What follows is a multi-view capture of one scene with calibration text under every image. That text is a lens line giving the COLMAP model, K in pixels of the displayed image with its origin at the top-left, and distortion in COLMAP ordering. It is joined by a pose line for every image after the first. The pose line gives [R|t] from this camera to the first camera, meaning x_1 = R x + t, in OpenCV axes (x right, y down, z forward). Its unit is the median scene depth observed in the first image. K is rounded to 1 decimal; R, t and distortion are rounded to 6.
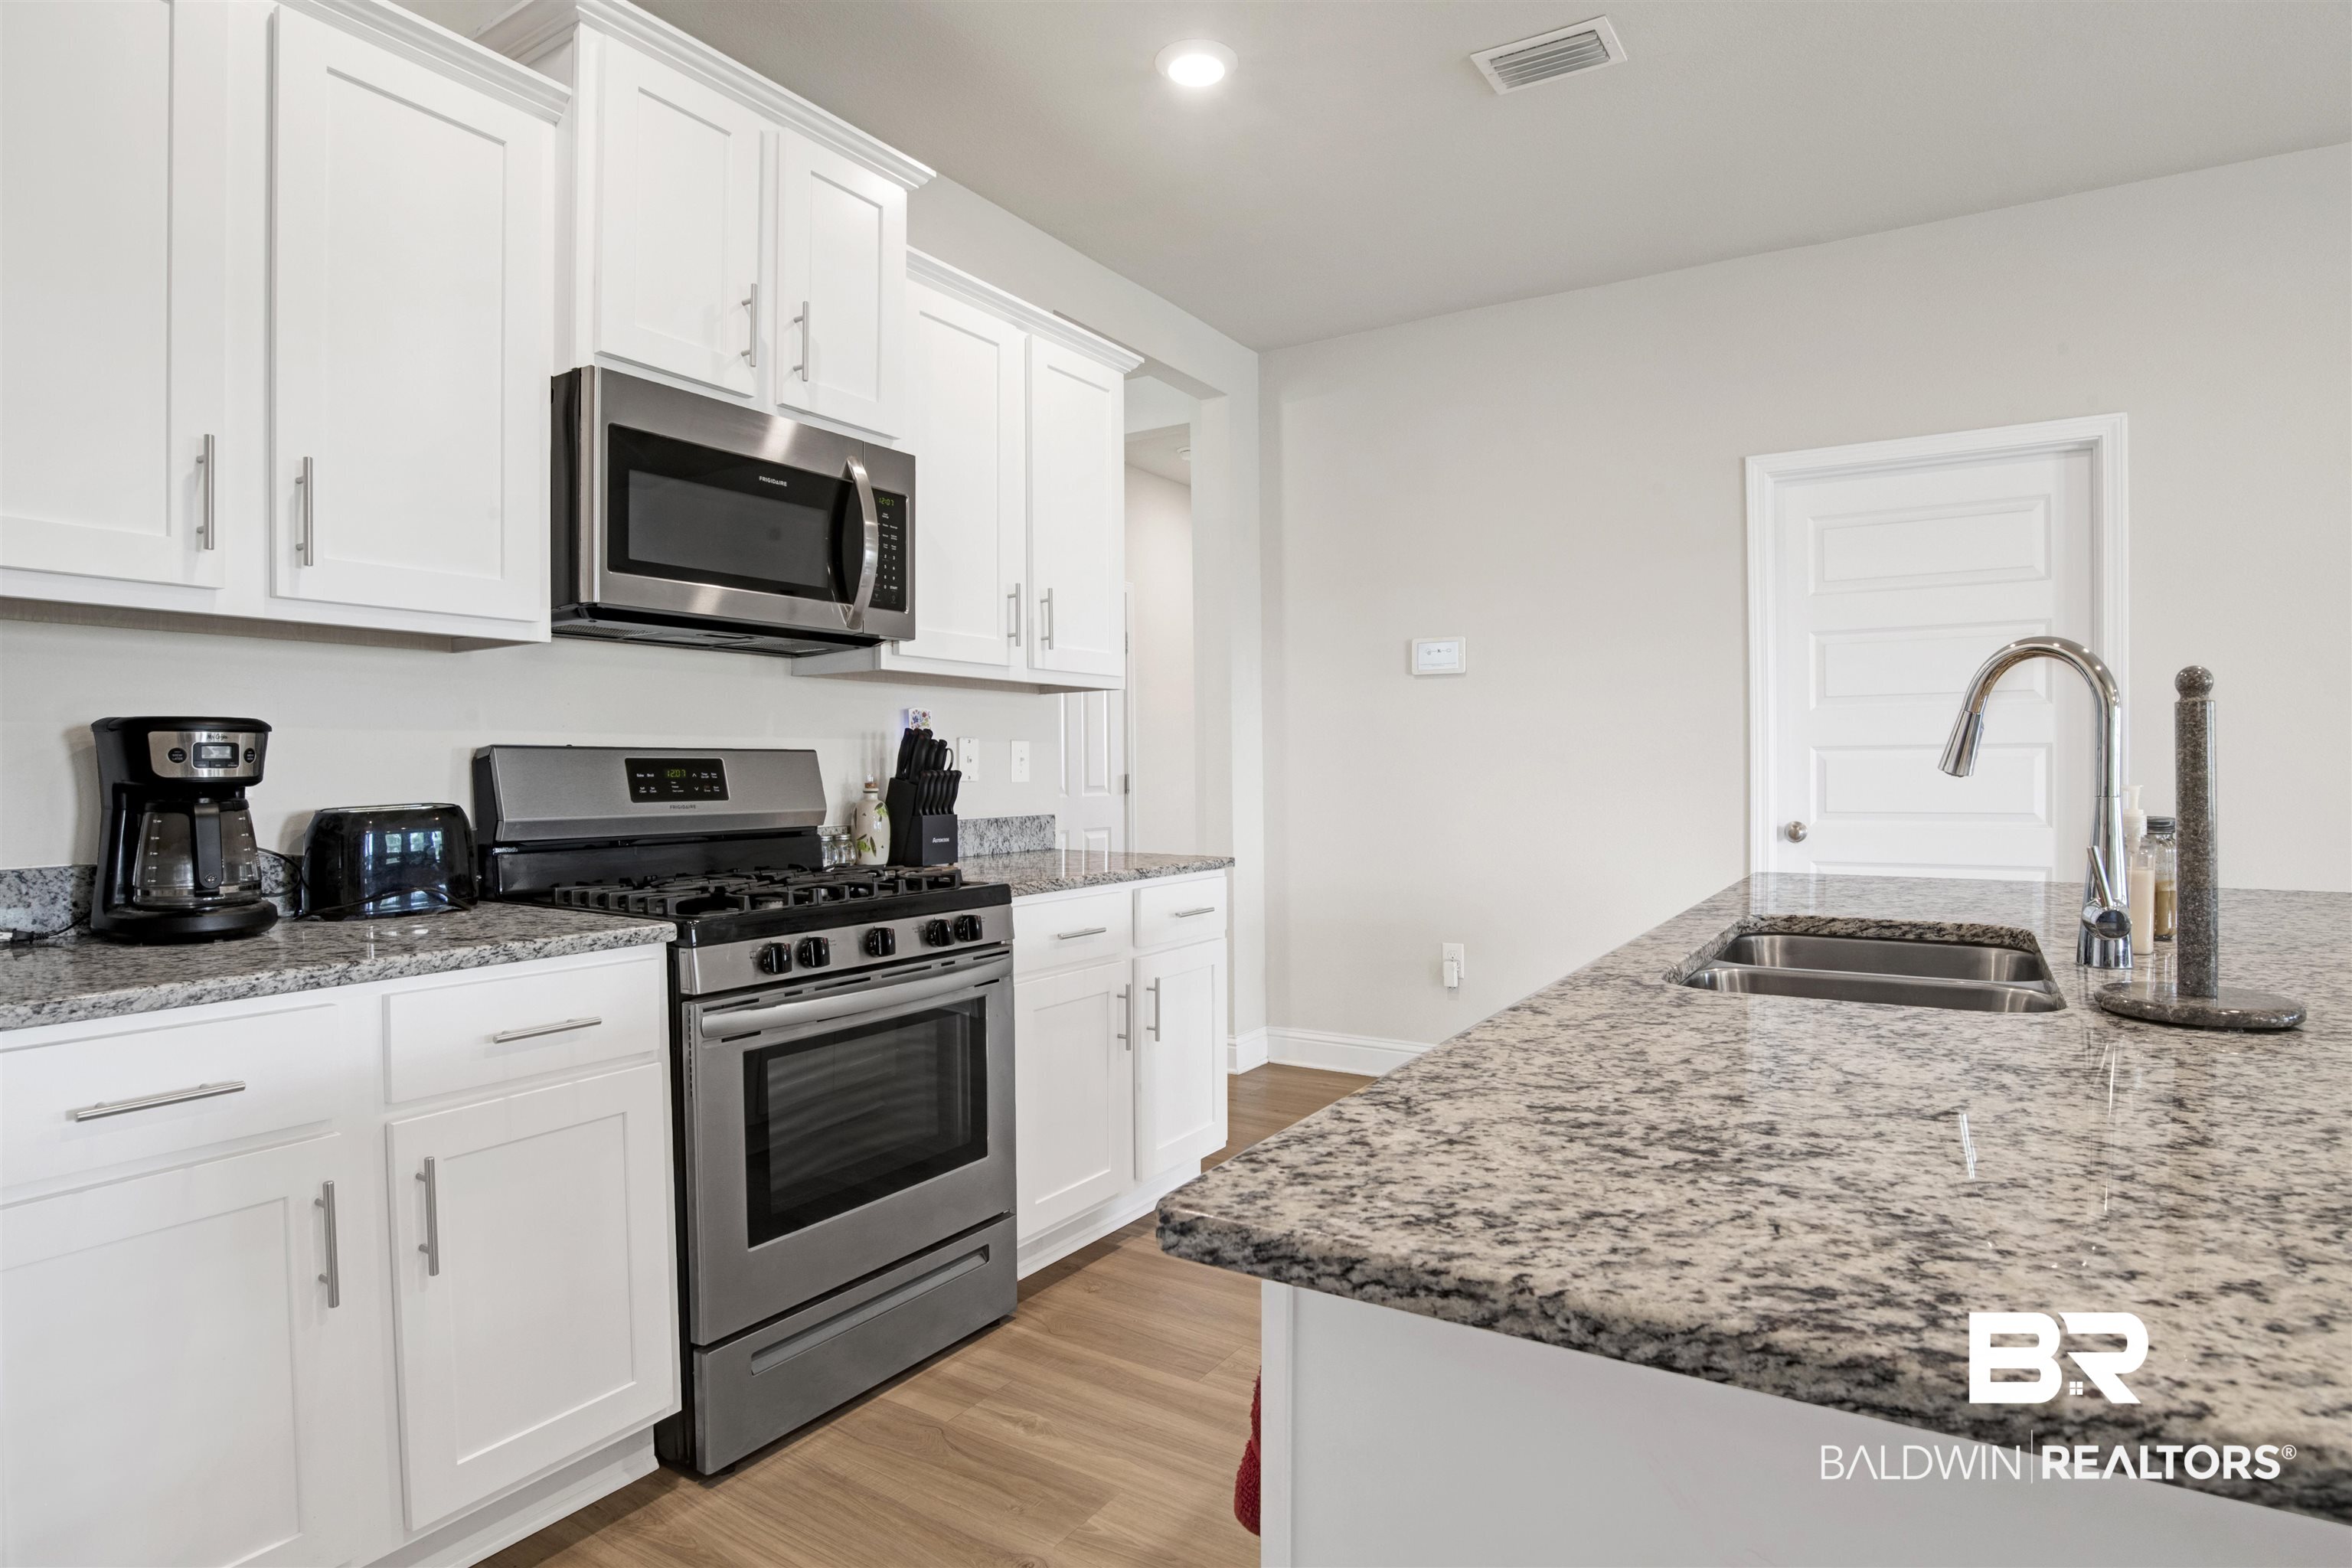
lens RADIAL K [[1245.4, 0, 1209.6], [0, 1245.4, 783.2], [0, 0, 1]] dist [-0.059830, 0.017608]
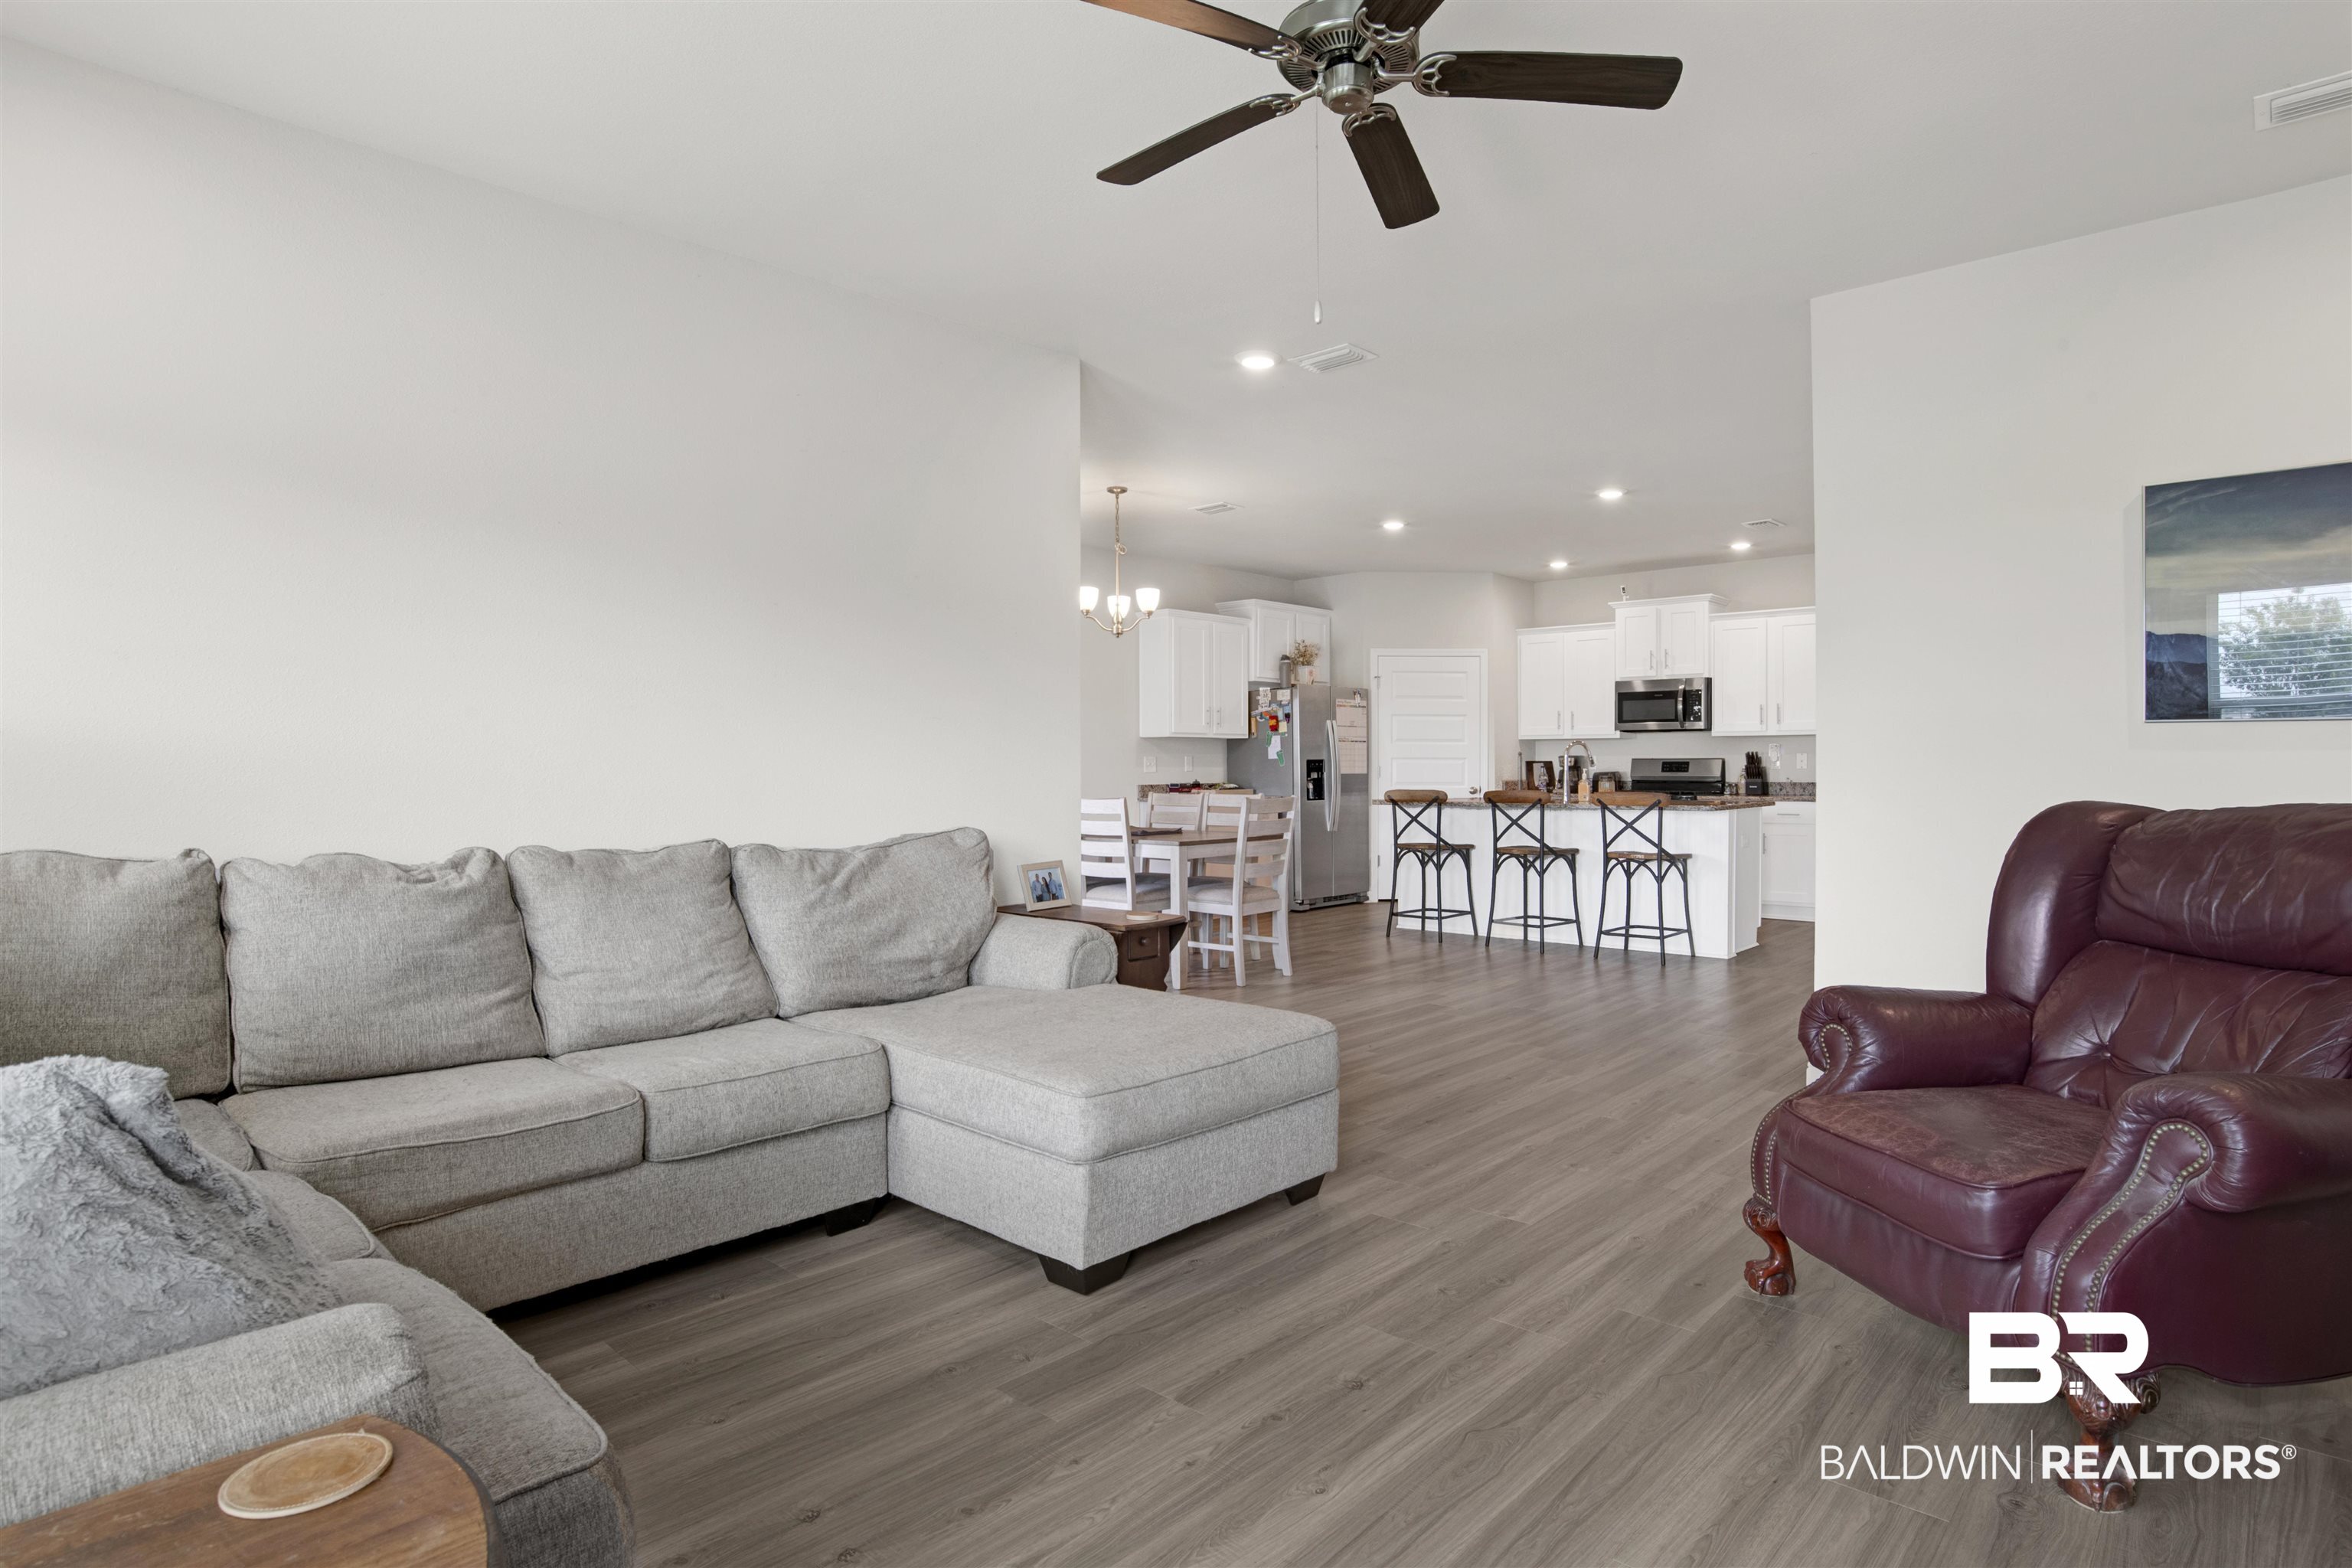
lens RADIAL K [[1245.4, 0, 1232.3], [0, 1245.4, 776.0], [0, 0, 1]] dist [-0.059830, 0.017608]
pose [[-0.166395, 0.012540, -0.985980, 3.719525], [-0.009103, 0.999857, 0.014253, -0.017065], [0.986017, 0.011347, -0.166257, 0.254952]]
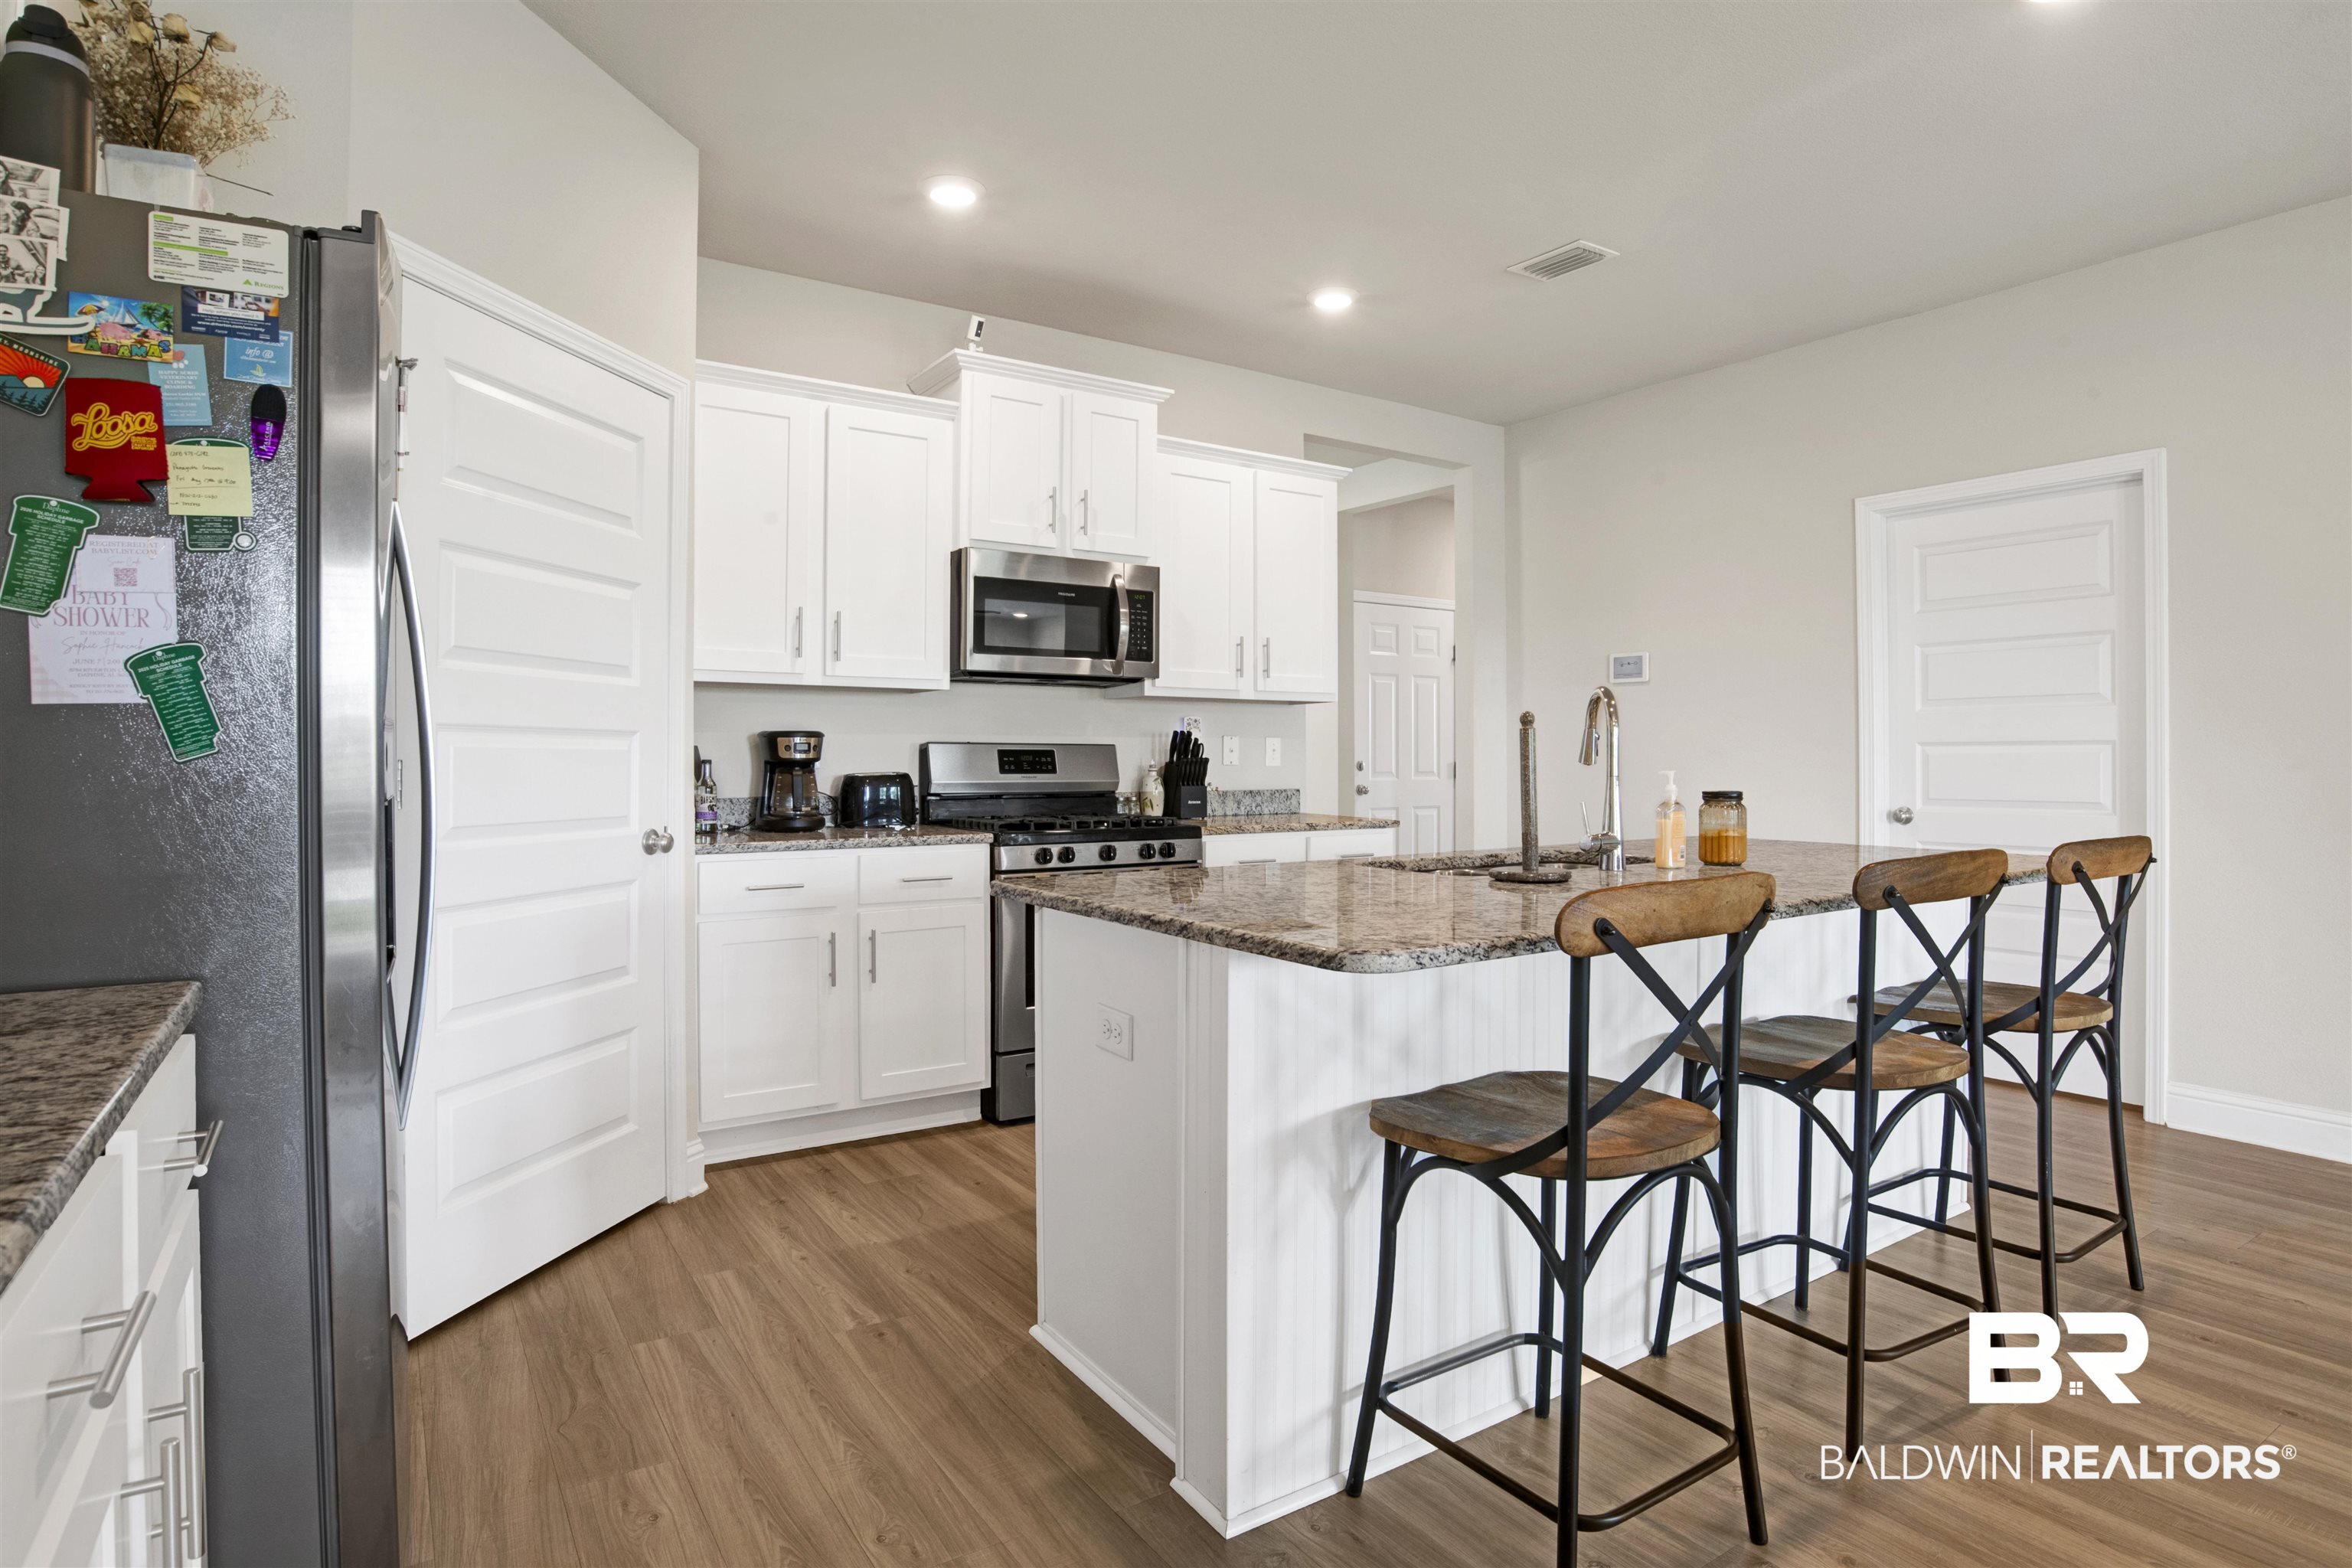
lens RADIAL K [[1245.4, 0, 1177.8], [0, 1245.4, 749.4], [0, 0, 1]] dist [-0.059830, 0.017608]
pose [[0.907249, 0.004246, -0.420572, 0.508540], [-0.011413, 0.999829, -0.014526, 0.002897], [0.420439, 0.017979, 0.907143, -0.518705]]
